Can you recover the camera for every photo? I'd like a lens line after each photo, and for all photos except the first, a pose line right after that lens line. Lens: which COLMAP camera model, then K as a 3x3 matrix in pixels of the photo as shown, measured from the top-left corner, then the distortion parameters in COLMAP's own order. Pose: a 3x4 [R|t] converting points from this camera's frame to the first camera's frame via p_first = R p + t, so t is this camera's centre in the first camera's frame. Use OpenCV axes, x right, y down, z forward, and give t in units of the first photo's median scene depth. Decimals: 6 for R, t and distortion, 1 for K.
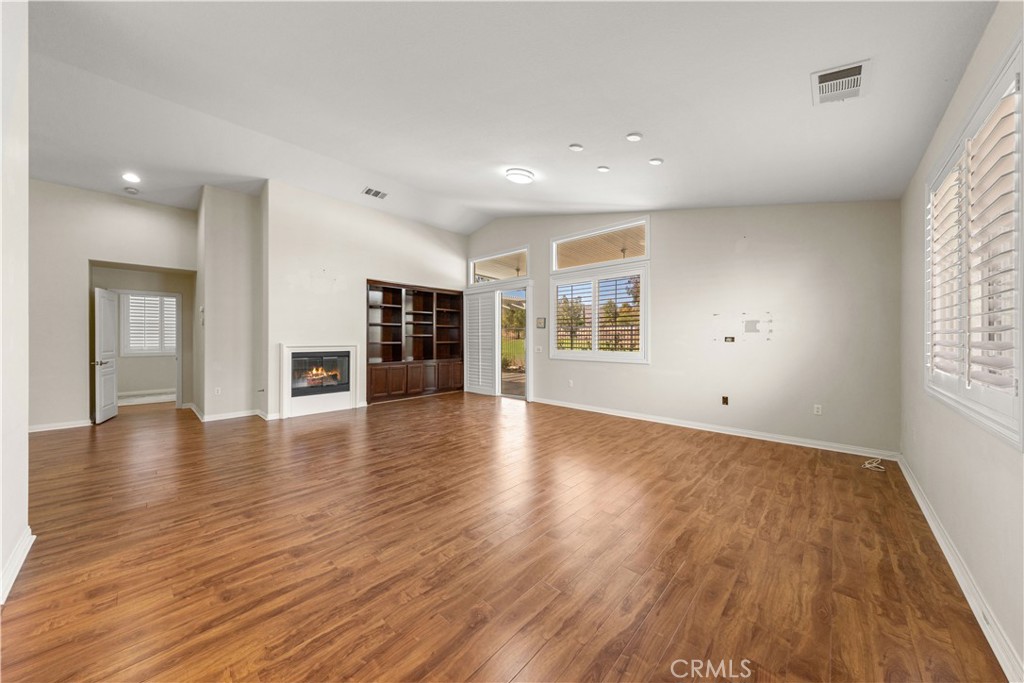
lens RADIAL K [[346.1, 0, 508.4], [0, 346.1, 339.2], [0, 0, 1]] dist [0.009740, -0.000288]
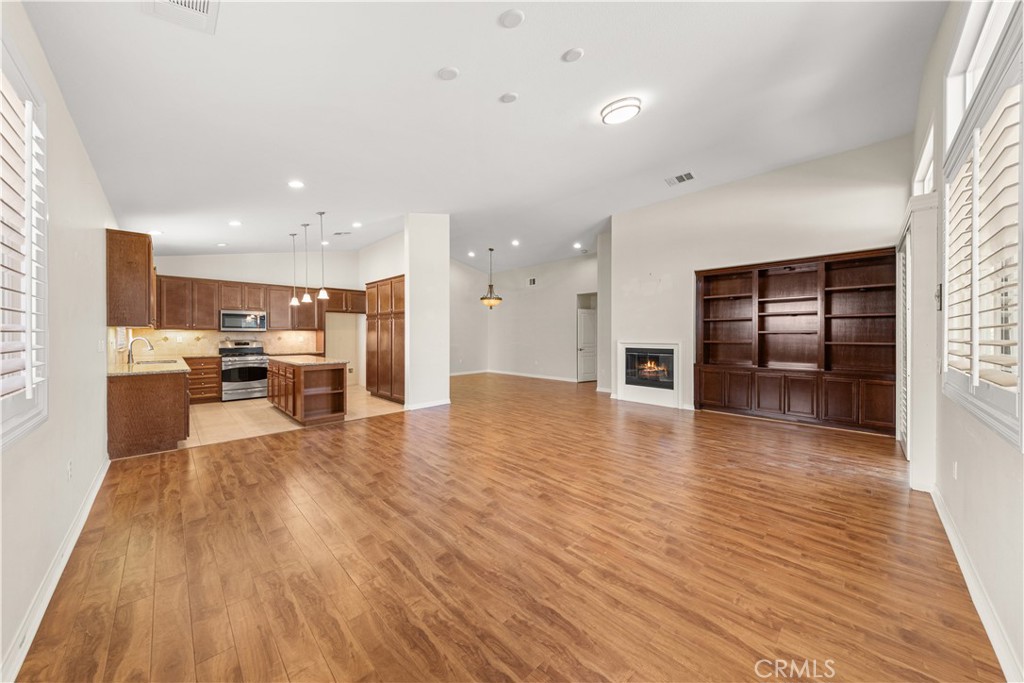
lens RADIAL K [[346.1, 0, 508.4], [0, 346.1, 339.2], [0, 0, 1]] dist [0.009740, -0.000288]
pose [[-0.040020, 0.011649, -0.999131, 0.674995], [-0.004405, 0.999920, 0.011834, -0.004895], [0.999189, 0.004874, -0.039965, 0.701707]]
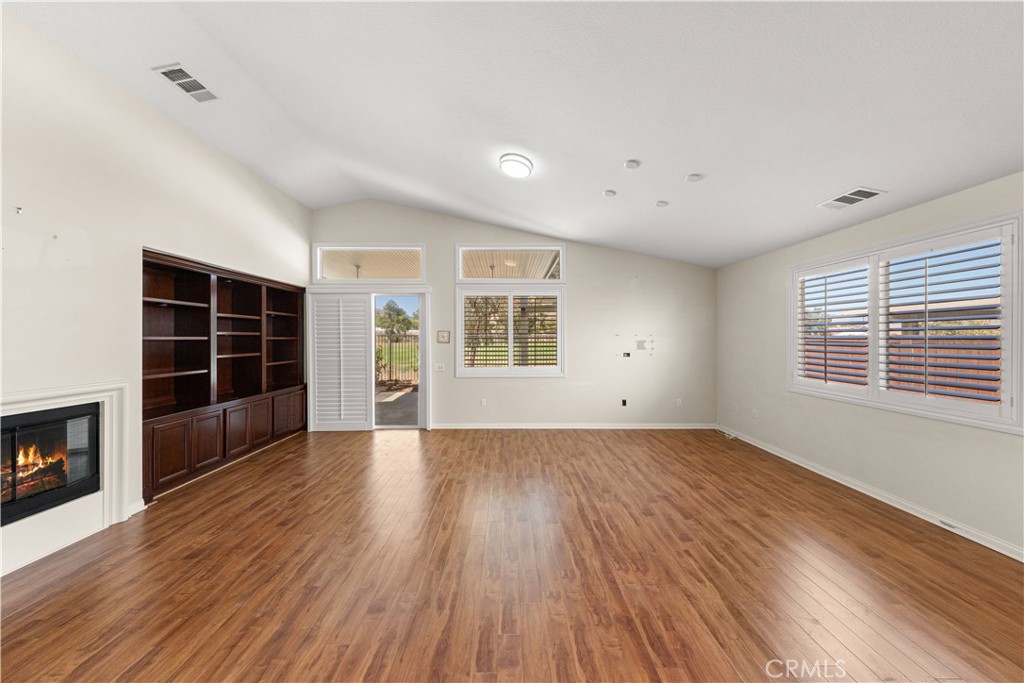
lens RADIAL K [[315.6, 0, 505.8], [0, 315.6, 337.3], [0, 0, 1]] dist [0.004301, -0.000001]
pose [[0.727610, 0.000018, 0.685991, -0.439048], [0.004265, 0.999981, -0.004549, -0.055010], [-0.685977, 0.006236, 0.727596, 0.416140]]
